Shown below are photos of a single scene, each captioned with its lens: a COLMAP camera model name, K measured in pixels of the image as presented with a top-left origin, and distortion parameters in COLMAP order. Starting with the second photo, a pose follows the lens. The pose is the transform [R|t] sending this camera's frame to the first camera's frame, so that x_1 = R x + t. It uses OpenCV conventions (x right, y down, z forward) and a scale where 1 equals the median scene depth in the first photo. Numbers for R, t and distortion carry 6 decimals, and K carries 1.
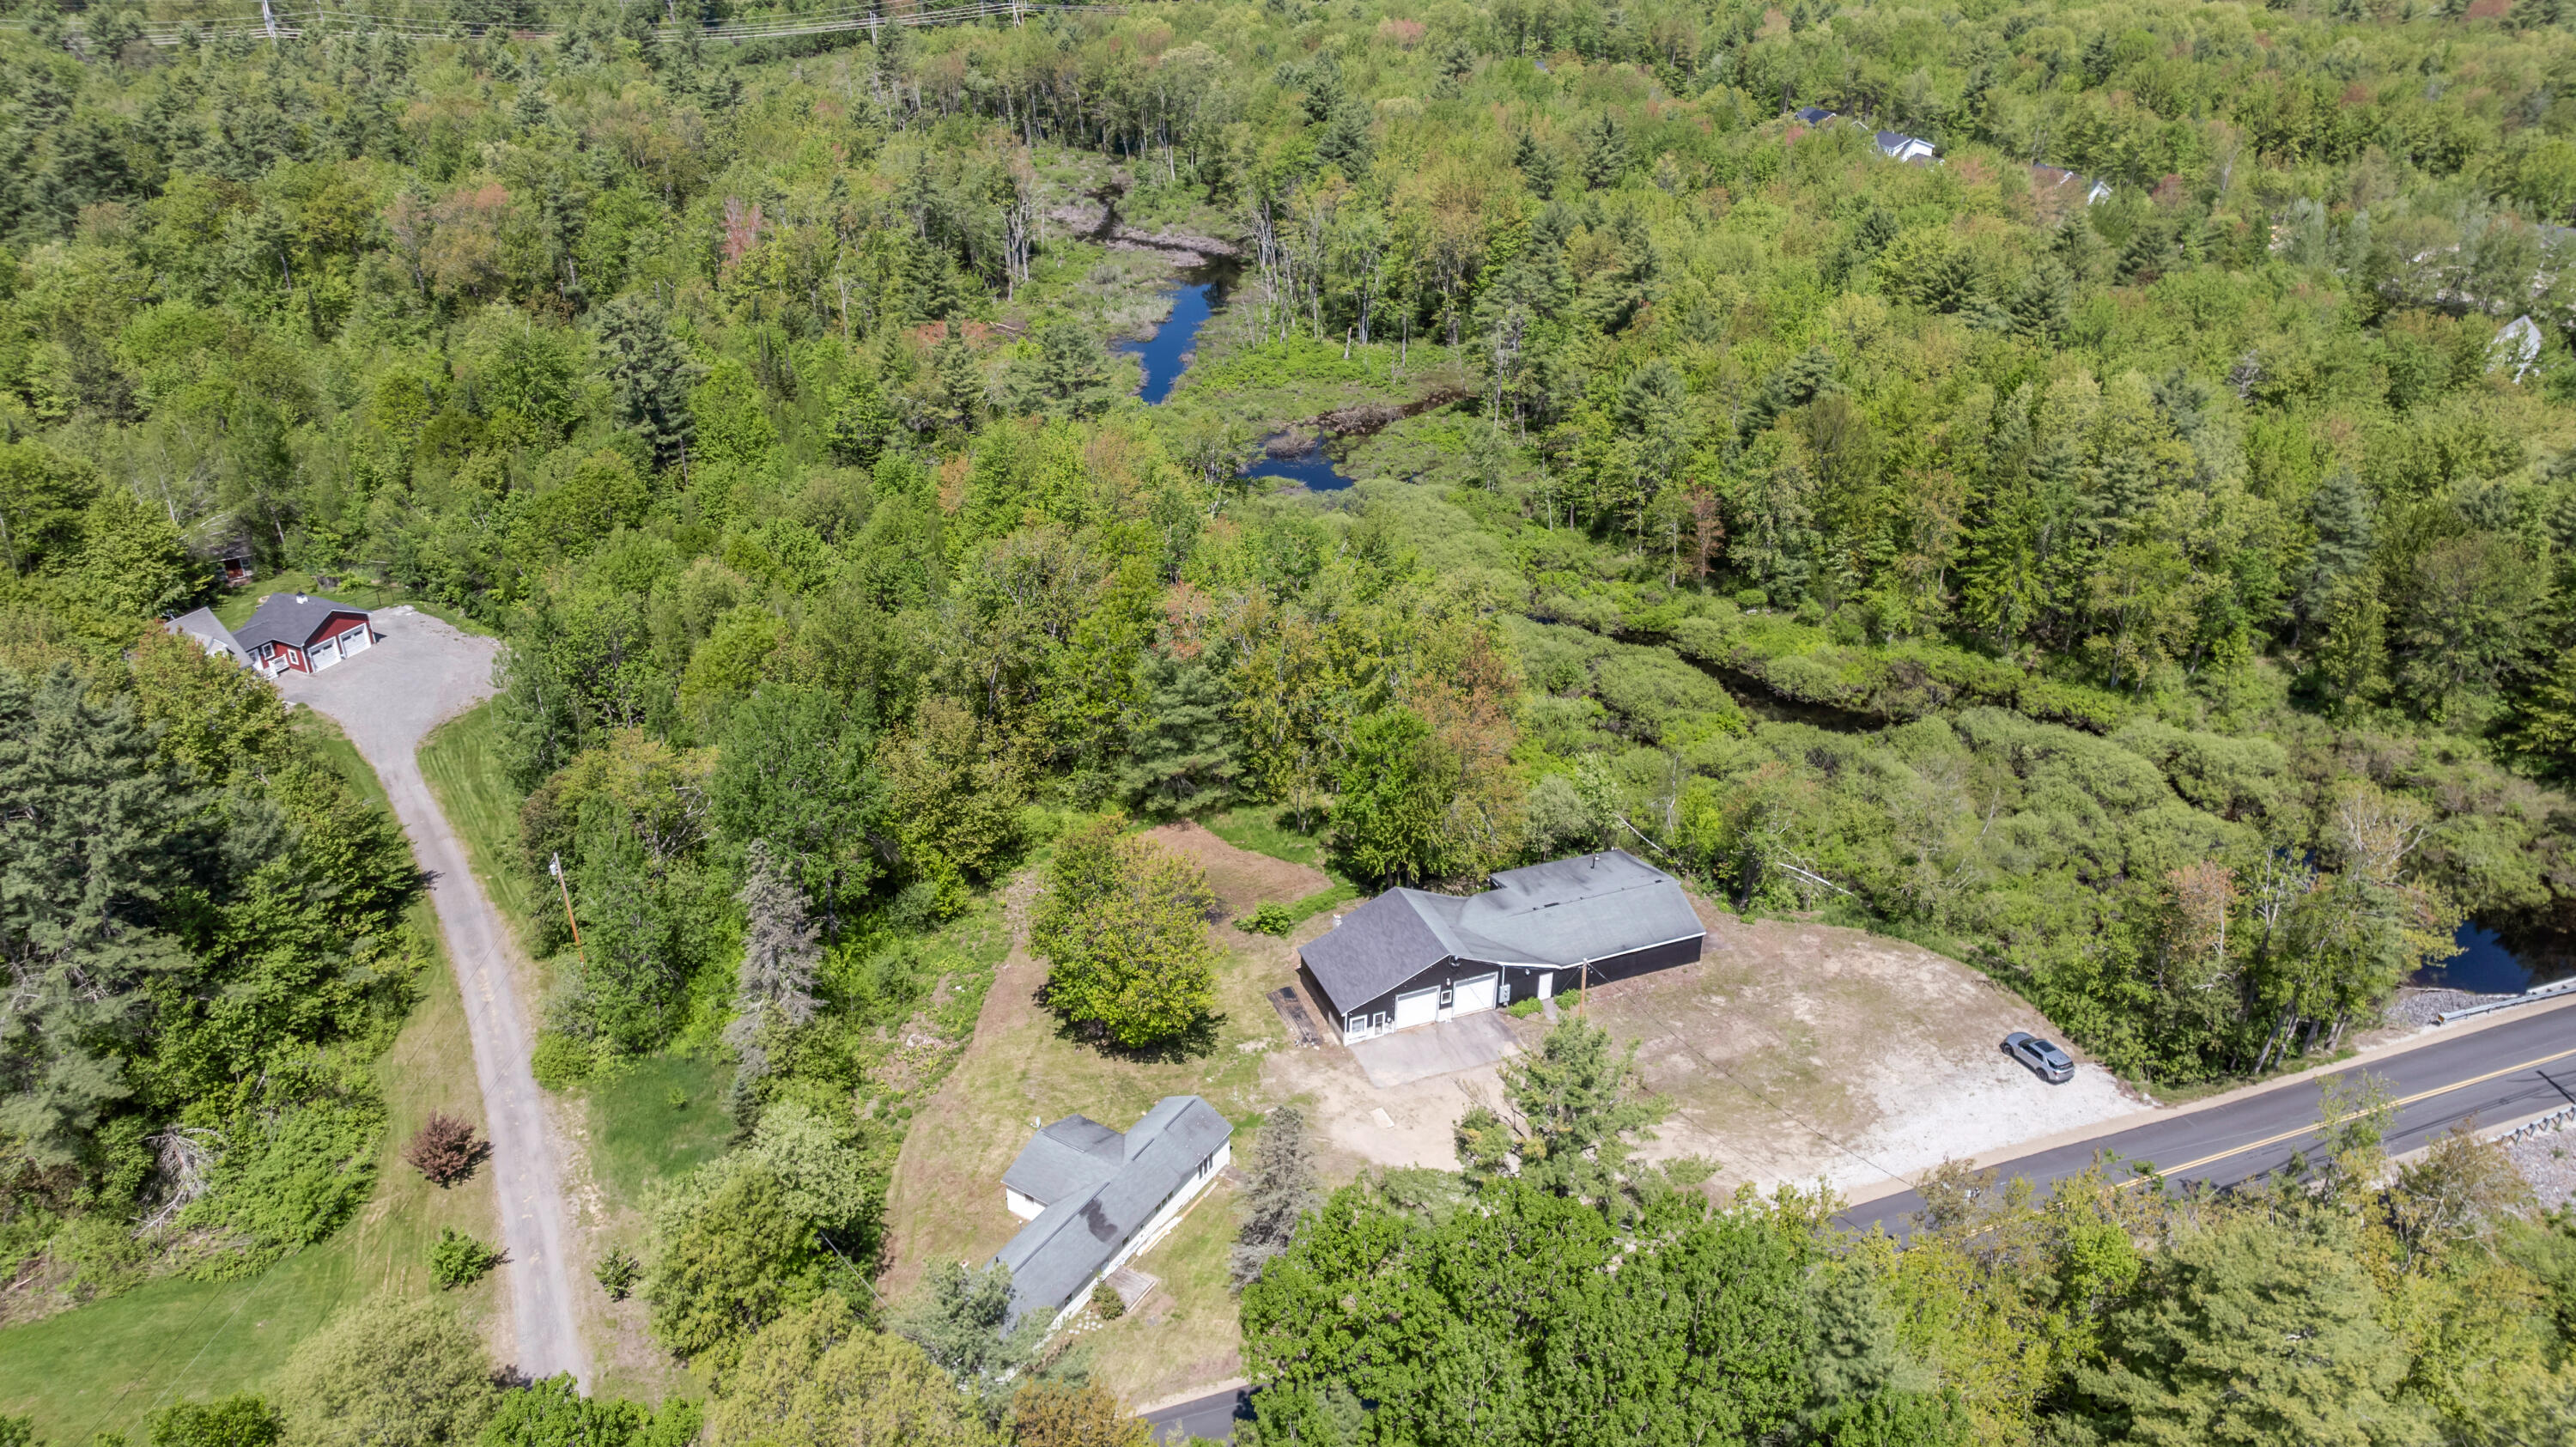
lens RADIAL K [[1819.3, 0, 1290.4], [0, 1819.3, 719.8], [0, 0, 1]] dist [-0.025212, 0.034753]
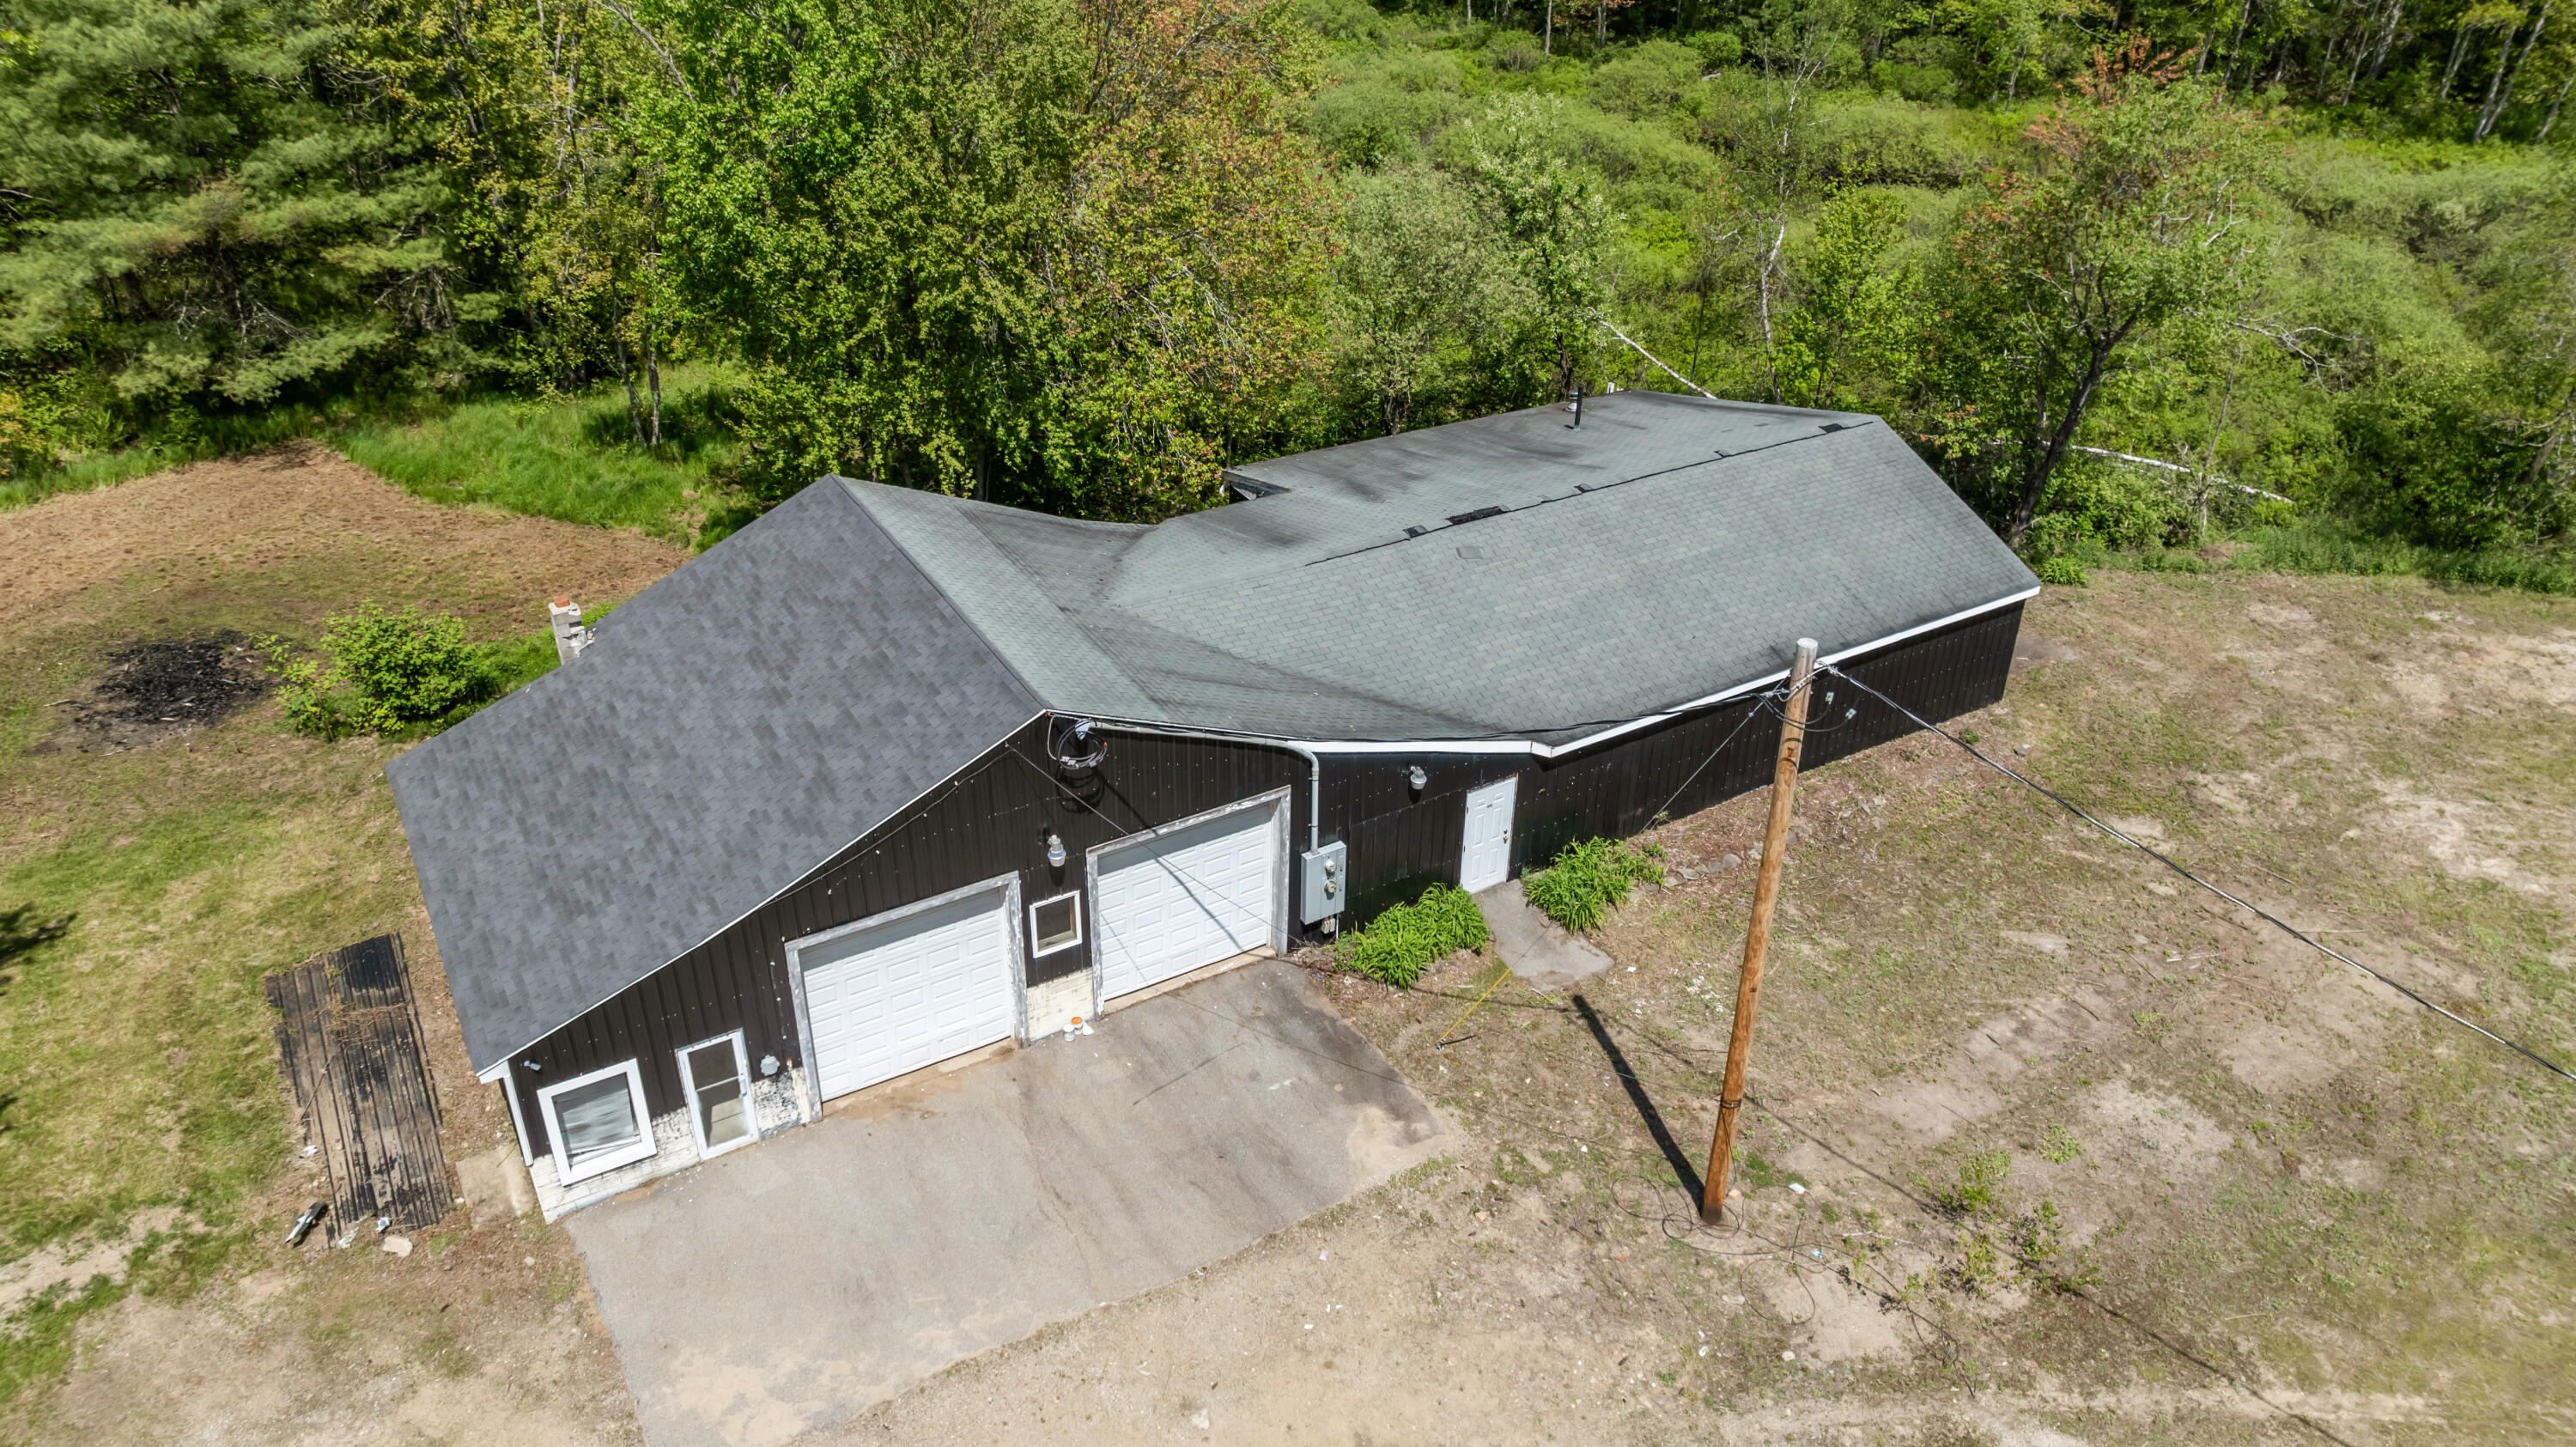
lens RADIAL K [[1800.7, 0, 1296.9], [0, 1800.7, 723.0], [0, 0, 1]] dist [-0.002658, -0.001521]
pose [[0.986057, -0.076013, 0.148035, 0.065753], [0.065983, 0.995254, 0.071531, 0.090879], [-0.152770, -0.060766, 0.986392, 0.618888]]
